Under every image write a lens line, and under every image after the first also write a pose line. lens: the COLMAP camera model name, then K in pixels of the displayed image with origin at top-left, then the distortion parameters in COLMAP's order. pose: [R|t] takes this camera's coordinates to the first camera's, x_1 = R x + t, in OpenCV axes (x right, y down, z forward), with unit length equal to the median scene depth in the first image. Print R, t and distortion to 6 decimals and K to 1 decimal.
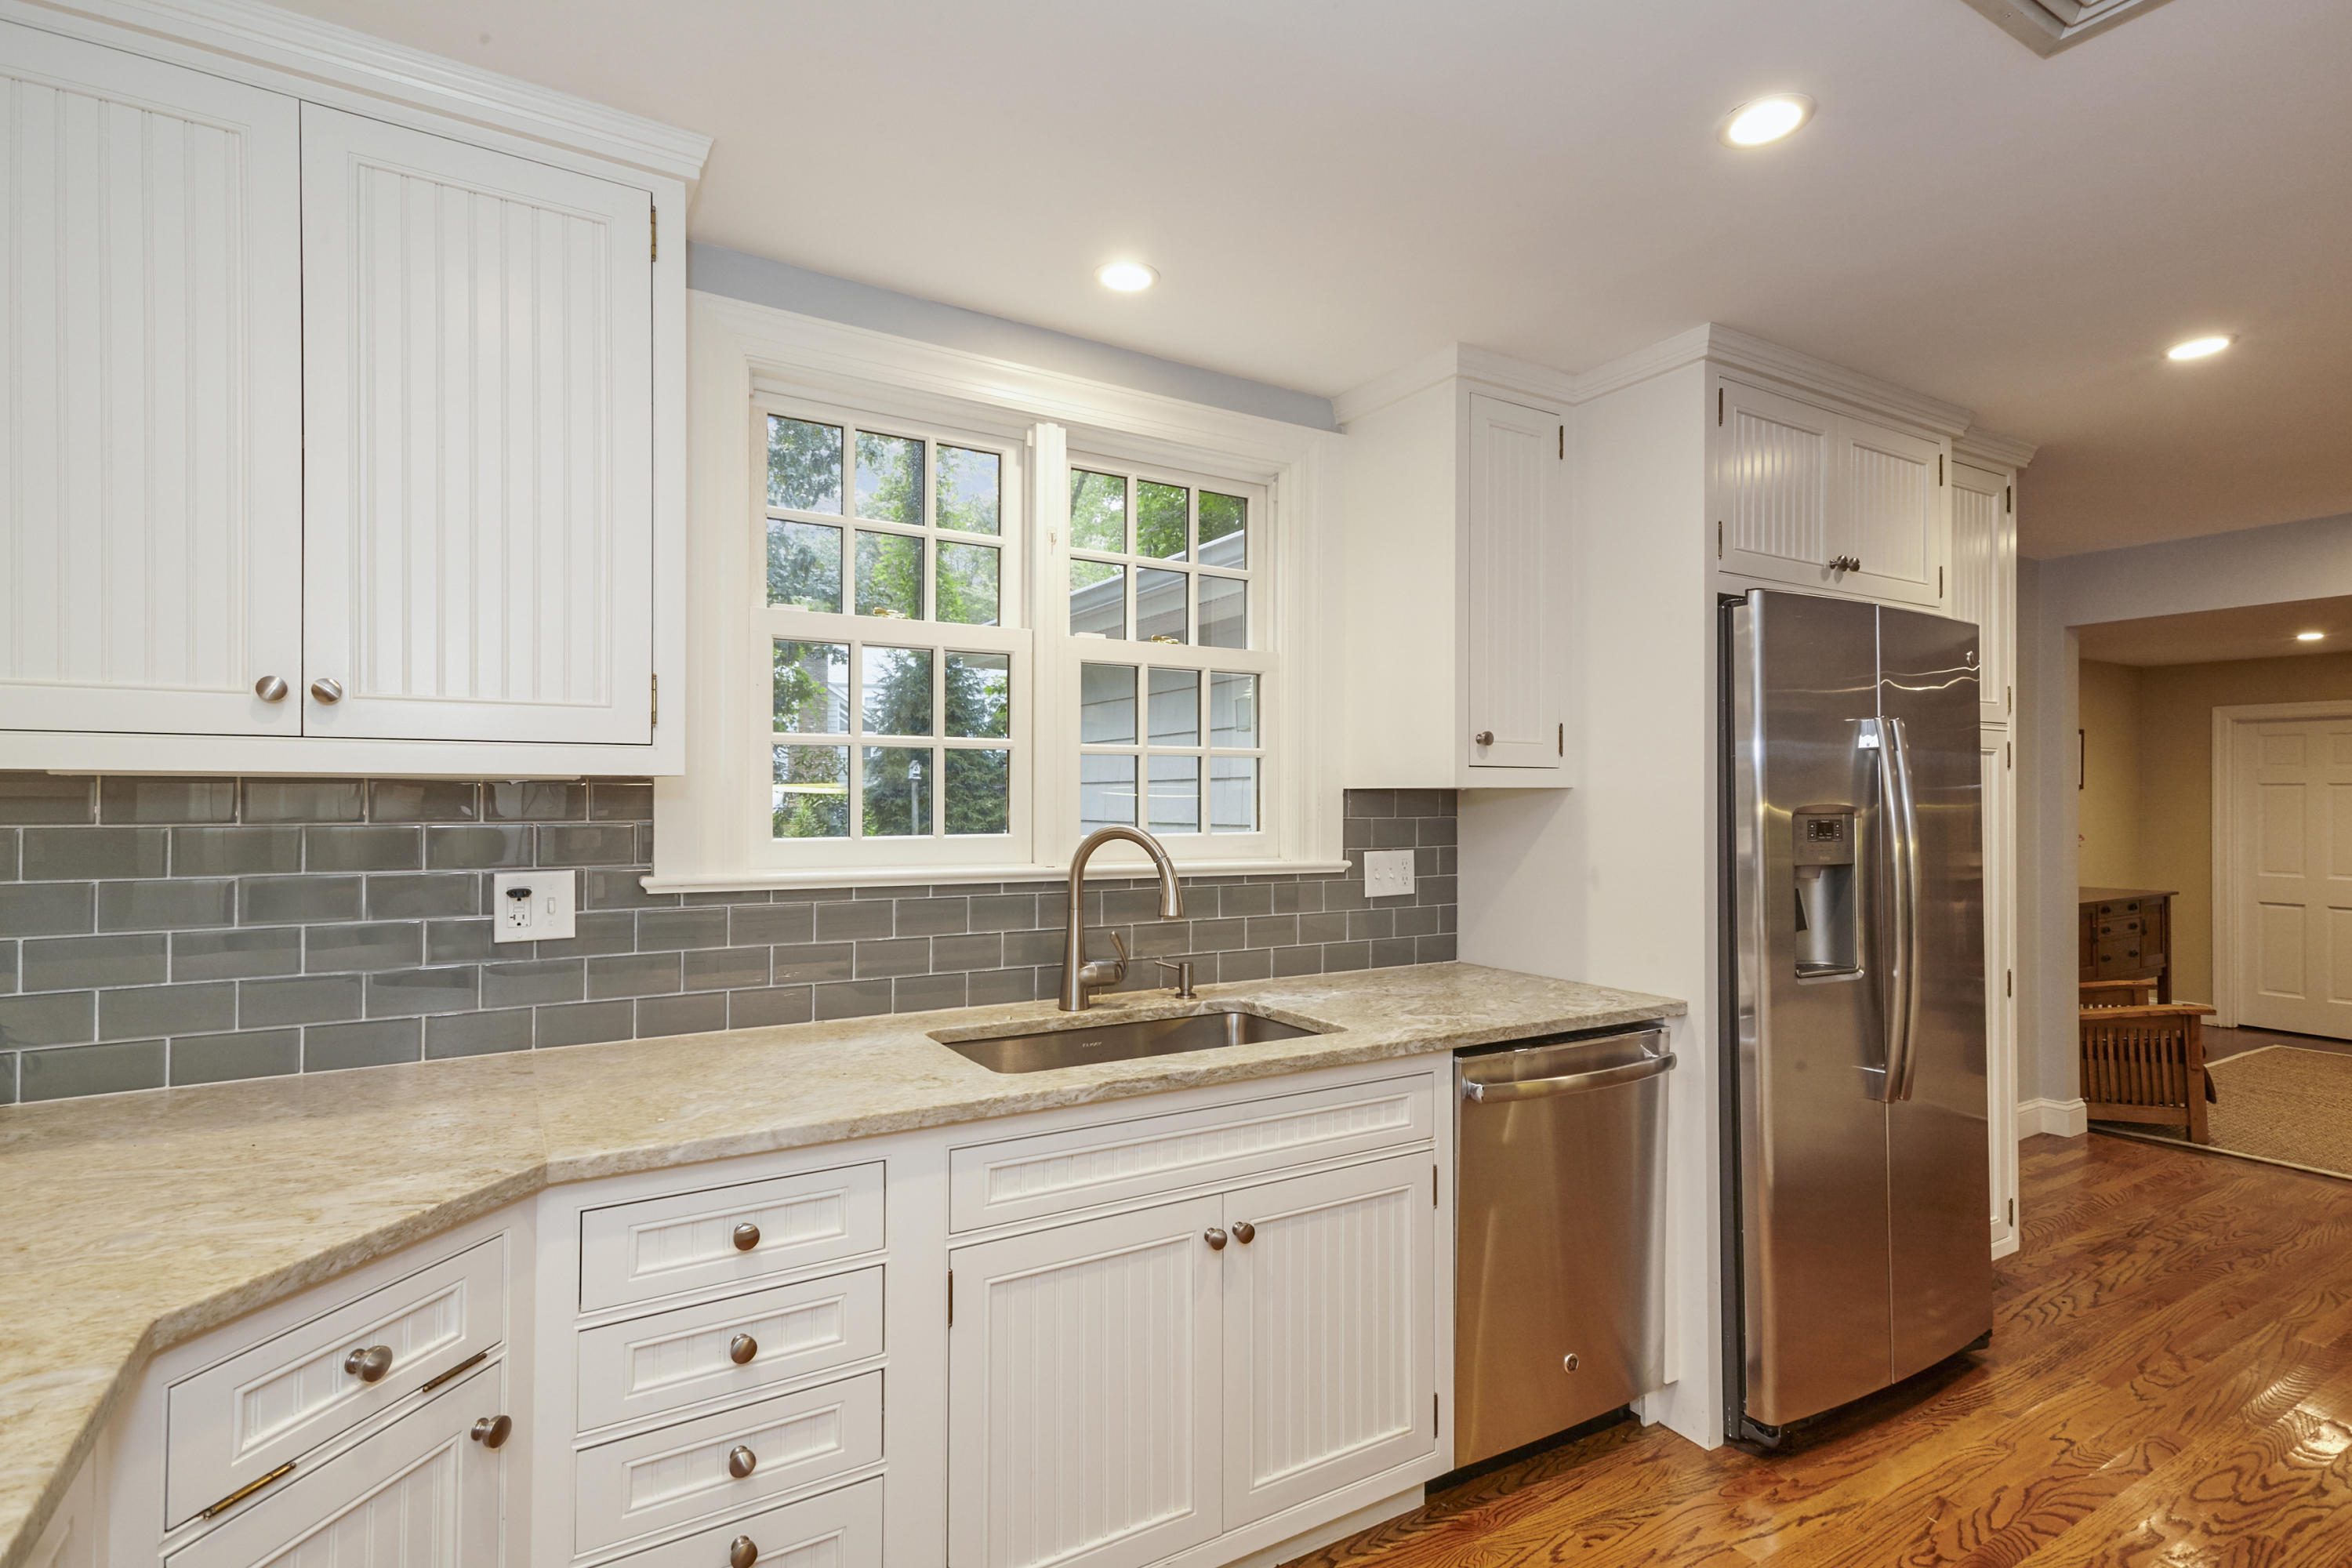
lens RADIAL K [[1139.1, 0, 1181.3], [0, 1139.1, 803.4], [0, 0, 1]] dist [0.010656, -0.001178]
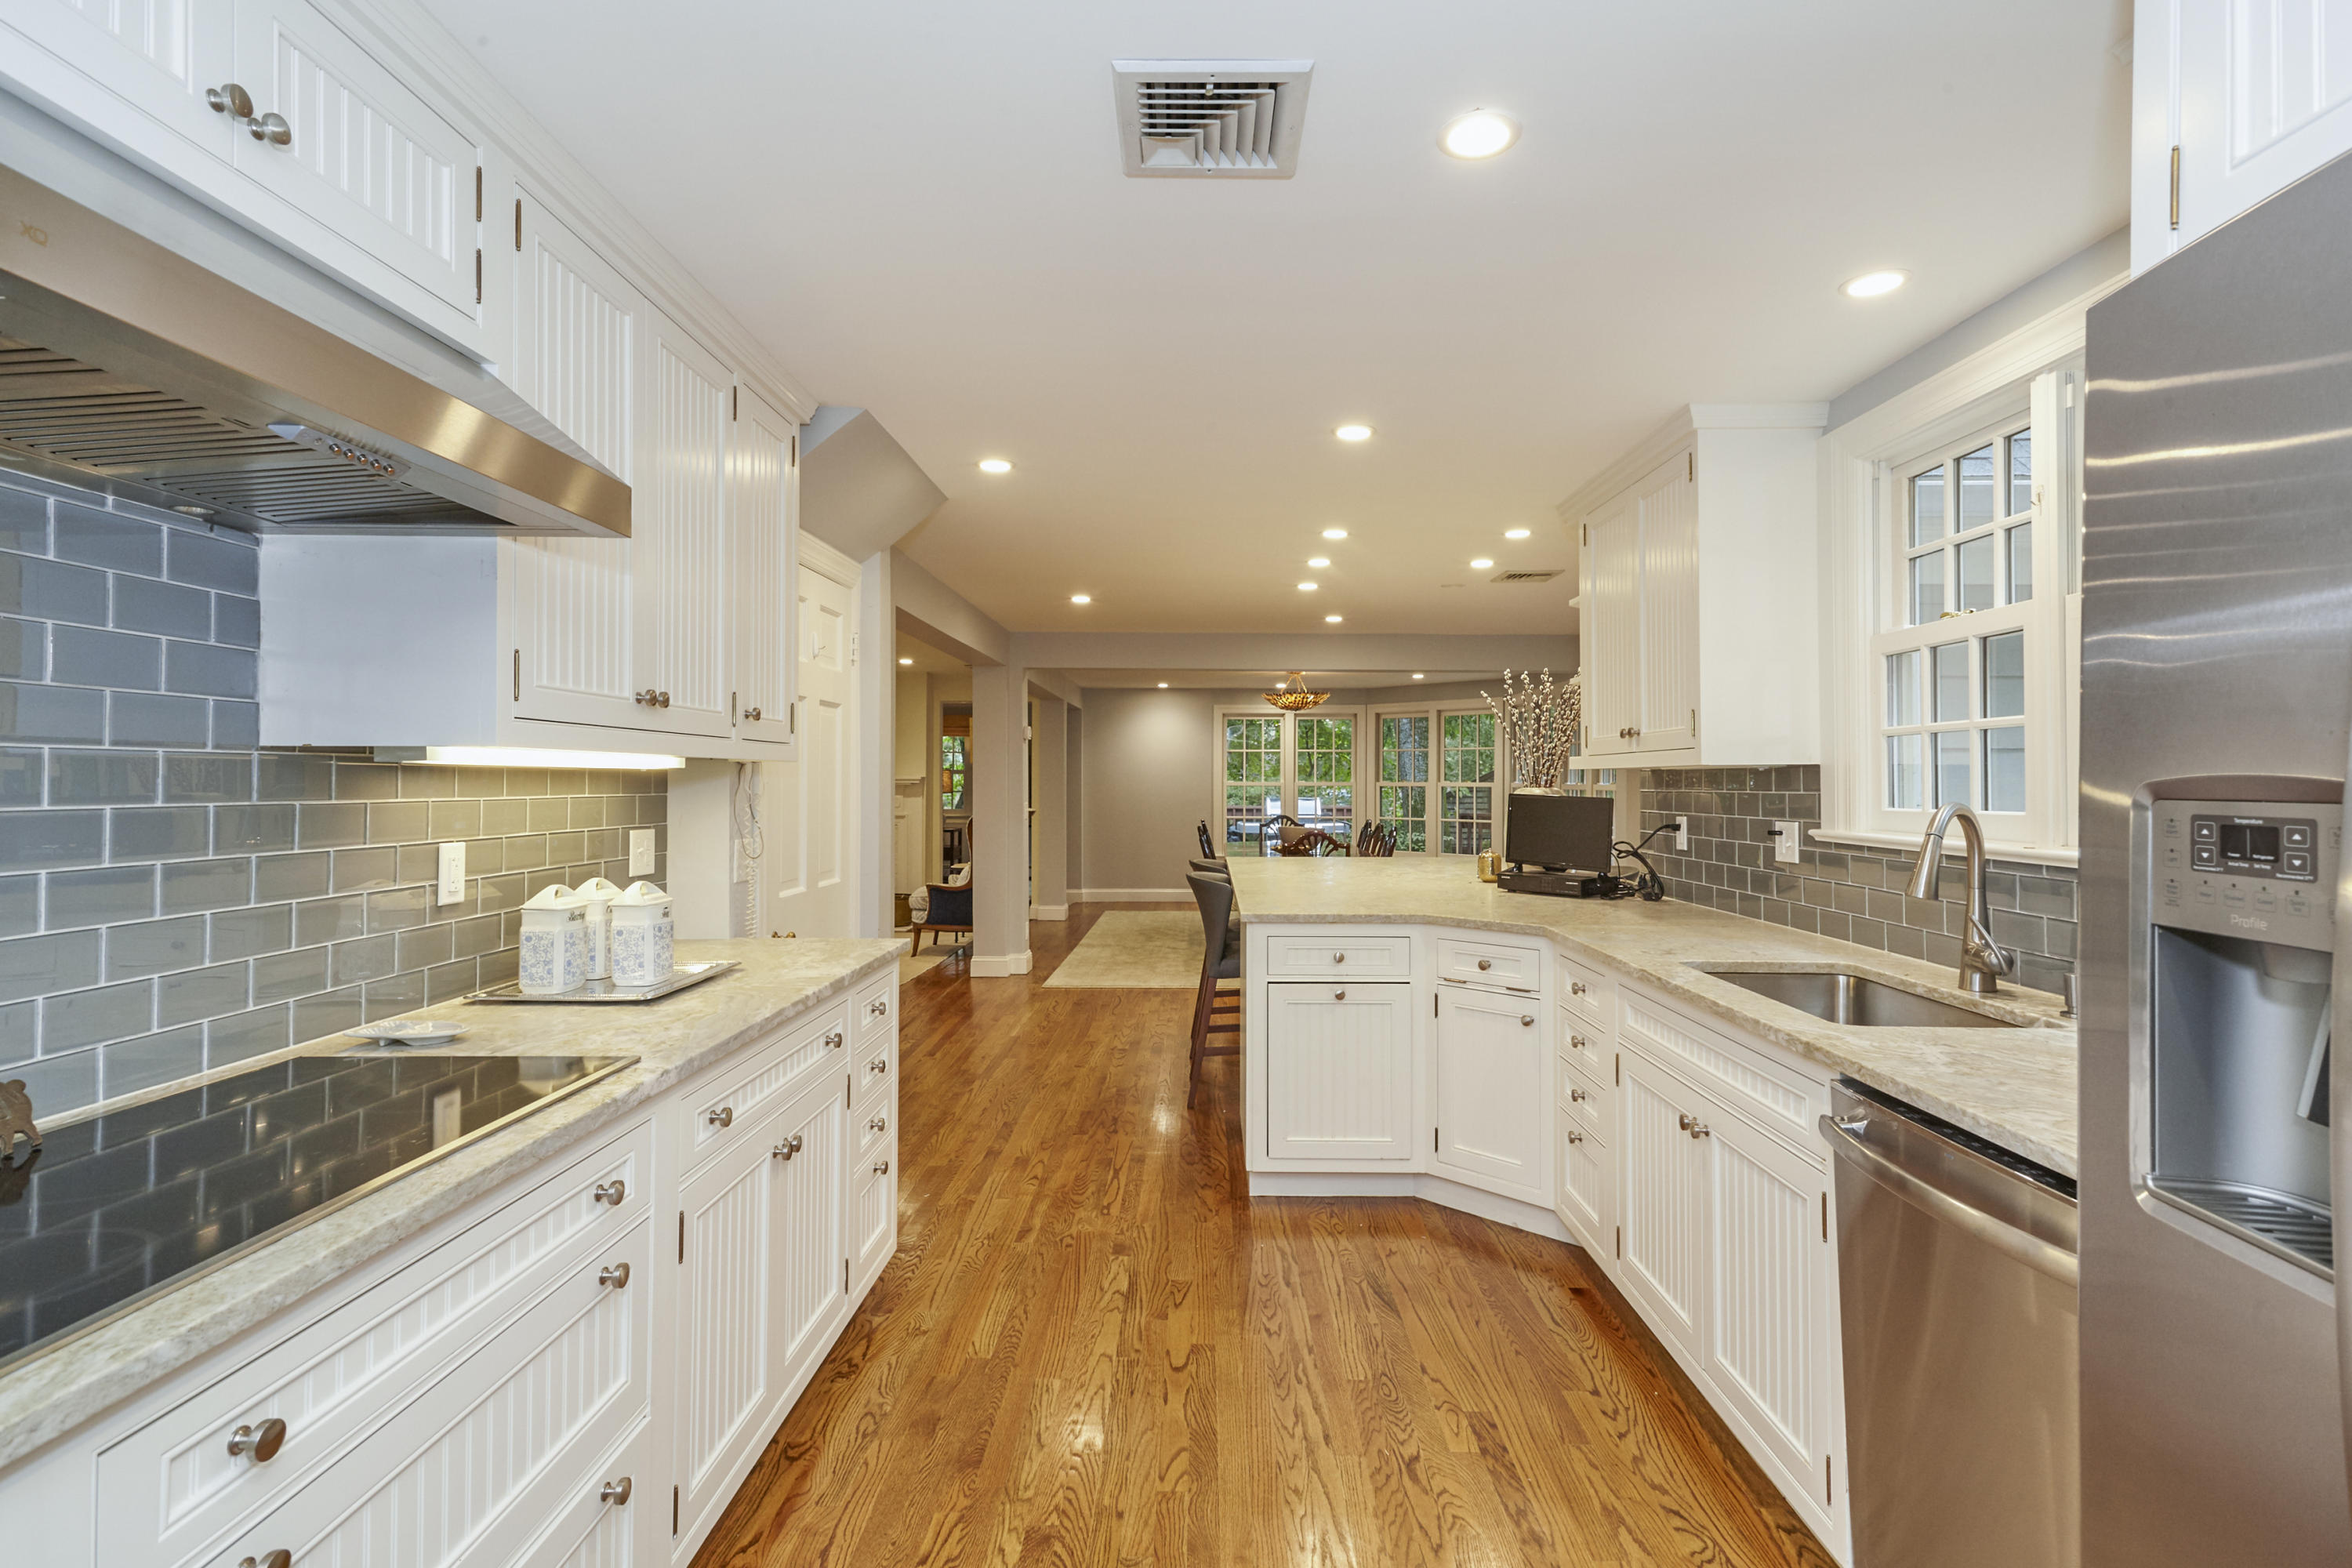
lens RADIAL K [[1139.1, 0, 1175.3], [0, 1139.1, 781.0], [0, 0, 1]] dist [0.010656, -0.001178]
pose [[-0.544399, -0.004257, -0.838815, 1.171920], [-0.006721, 0.999977, -0.000712, 0.006198], [0.838799, 0.005250, -0.544415, 1.011307]]
